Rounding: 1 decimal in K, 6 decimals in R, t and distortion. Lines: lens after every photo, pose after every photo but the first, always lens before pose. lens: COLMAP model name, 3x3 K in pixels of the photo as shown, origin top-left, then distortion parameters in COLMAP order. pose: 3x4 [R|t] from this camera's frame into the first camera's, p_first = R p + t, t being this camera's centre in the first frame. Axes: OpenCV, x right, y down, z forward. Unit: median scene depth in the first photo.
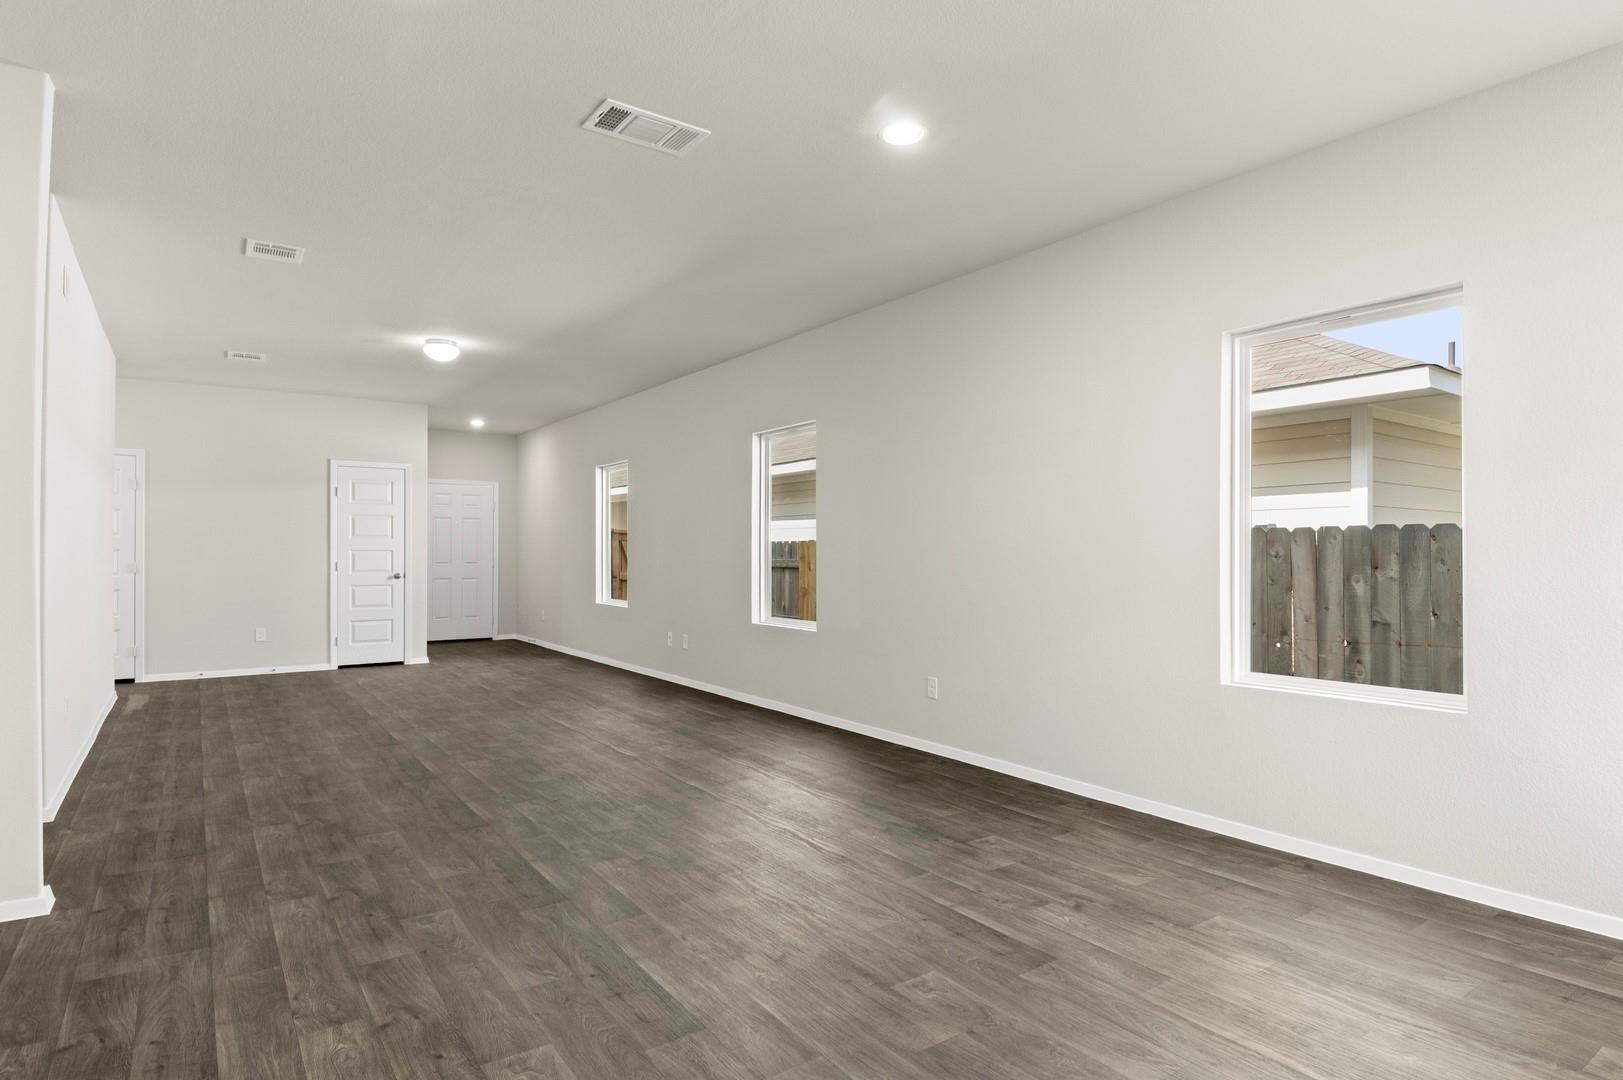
lens RADIAL K [[874.1, 0, 828.2], [0, 874.1, 548.4], [0, 0, 1]] dist [0.024343, -0.032312]
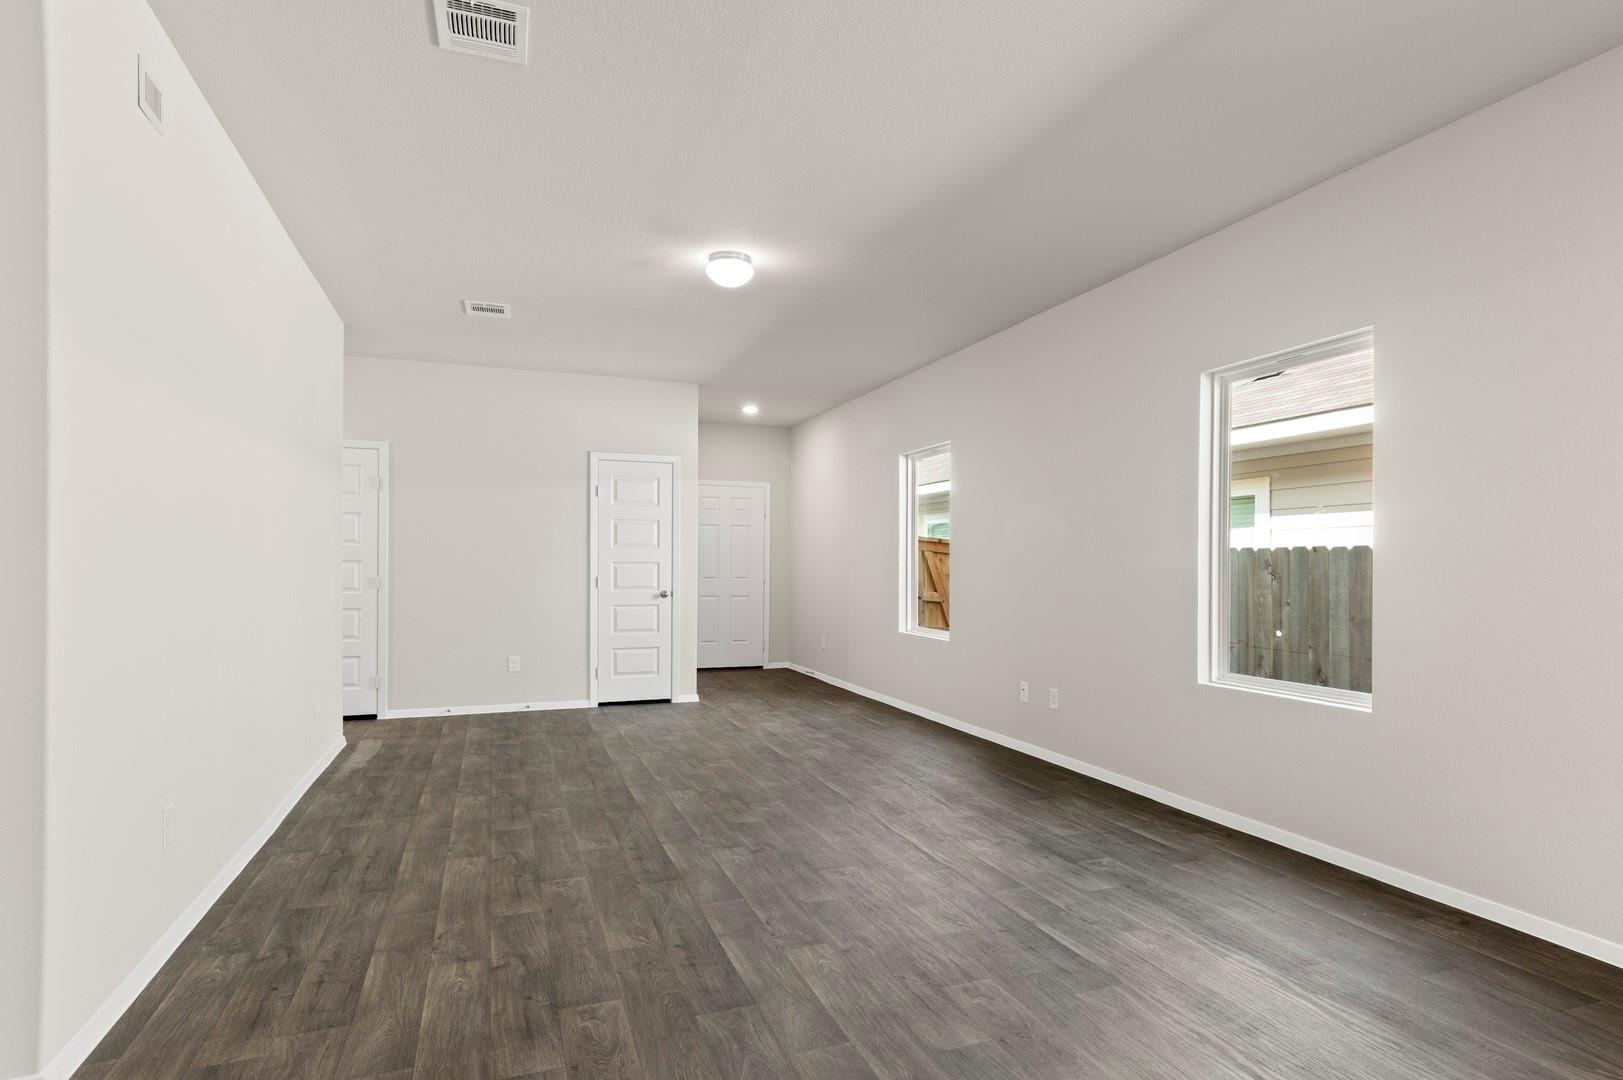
lens RADIAL K [[864.1, 0, 830.3], [0, 864.1, 589.0], [0, 0, 1]] dist [0.002007, 0.001800]
pose [[0.967180, 0.013441, -0.253737, -0.147078], [-0.006470, 0.999579, 0.028286, 0.003097], [0.254010, -0.025716, 0.966860, 0.280342]]
